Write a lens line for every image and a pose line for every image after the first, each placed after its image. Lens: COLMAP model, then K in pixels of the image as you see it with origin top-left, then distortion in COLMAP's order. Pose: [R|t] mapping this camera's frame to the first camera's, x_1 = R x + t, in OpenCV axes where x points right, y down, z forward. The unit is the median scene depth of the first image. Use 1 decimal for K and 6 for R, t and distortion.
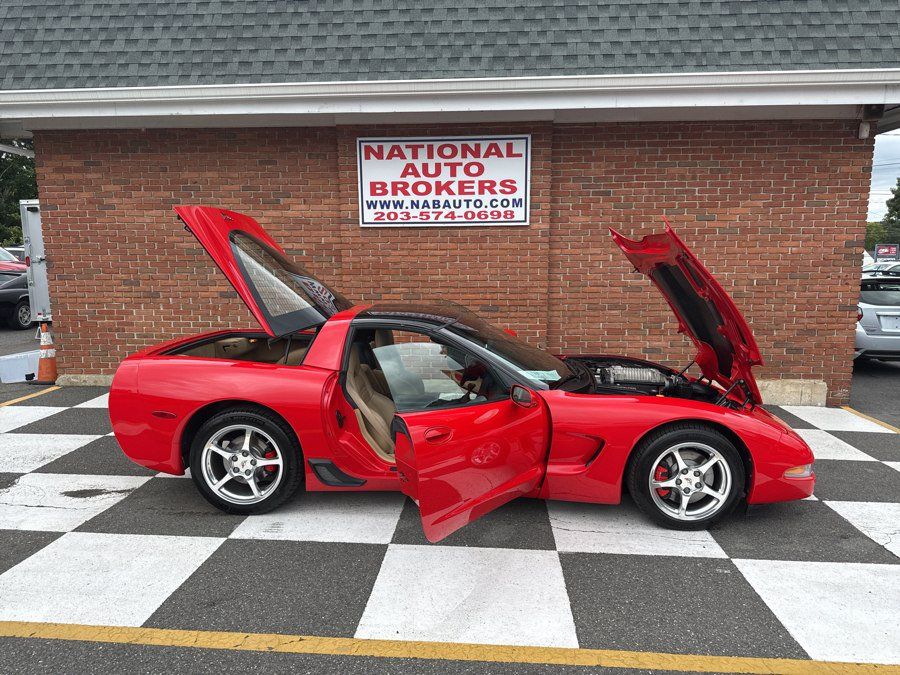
lens RADIAL K [[626.4, 0, 448.8], [0, 626.4, 341.3], [0, 0, 1]] dist [0.162635, -0.263209]
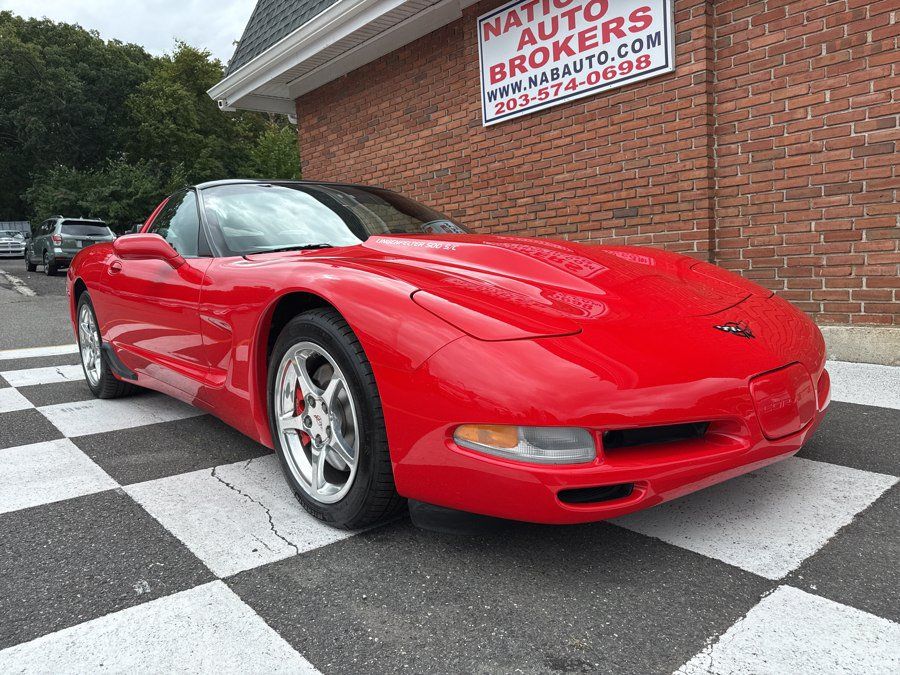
lens RADIAL K [[638.7, 0, 445.7], [0, 638.7, 334.4], [0, 0, 1]] dist [0.010229, -0.008343]
pose [[0.693413, 0.044539, -0.719162, 0.439896], [-0.045587, 0.998800, 0.017903, 0.076155], [0.719097, 0.020370, 0.694612, 0.402777]]
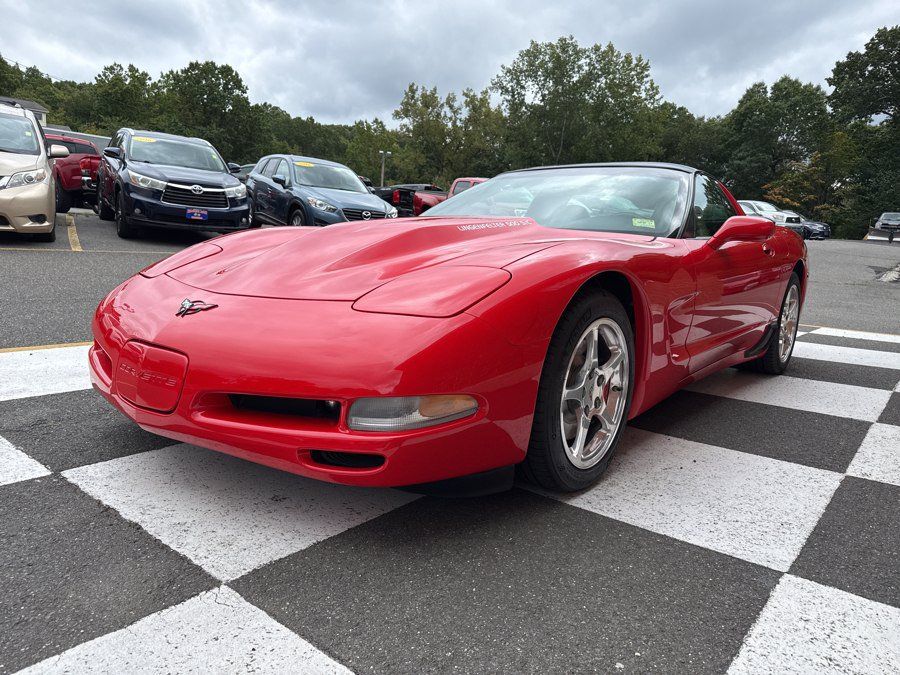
lens RADIAL K [[640.5, 0, 453.1], [0, 640.5, 343.9], [0, 0, 1]] dist [0.001859, -0.002973]
pose [[-0.574053, 0.092738, -0.813550, 0.493118], [-0.169348, 0.958637, 0.228771, 0.006694], [0.801115, 0.269100, -0.534603, 0.911672]]
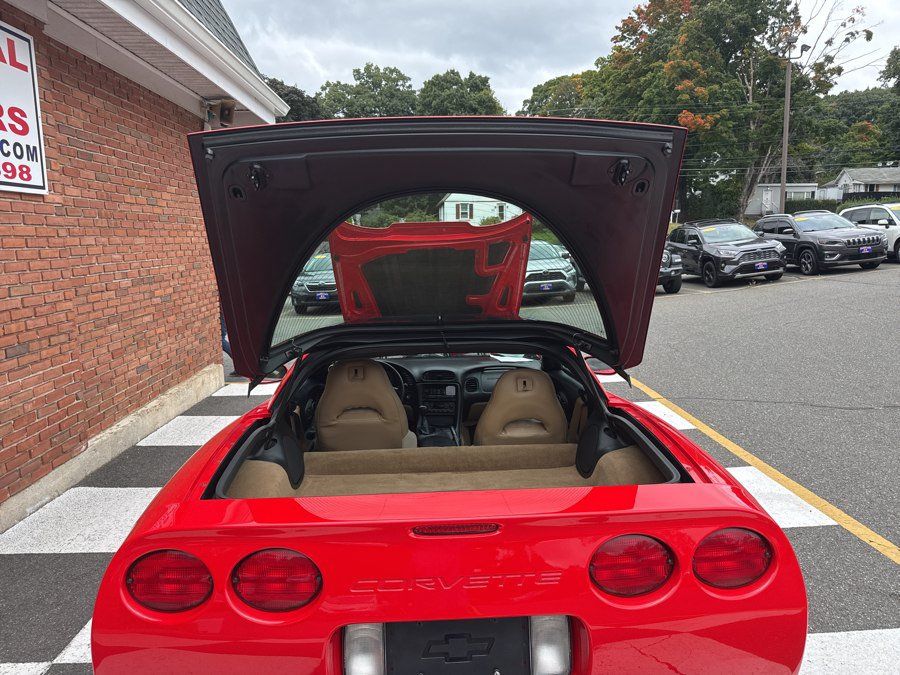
lens RADIAL K [[639.0, 0, 449.4], [0, 639.0, 342.6], [0, 0, 1]] dist [0.009318, -0.010992]
pose [[-0.097387, -0.157974, 0.982629, -0.504125], [0.158450, 0.972268, 0.172013, -0.095676], [-0.982552, 0.172450, -0.069655, 0.704822]]
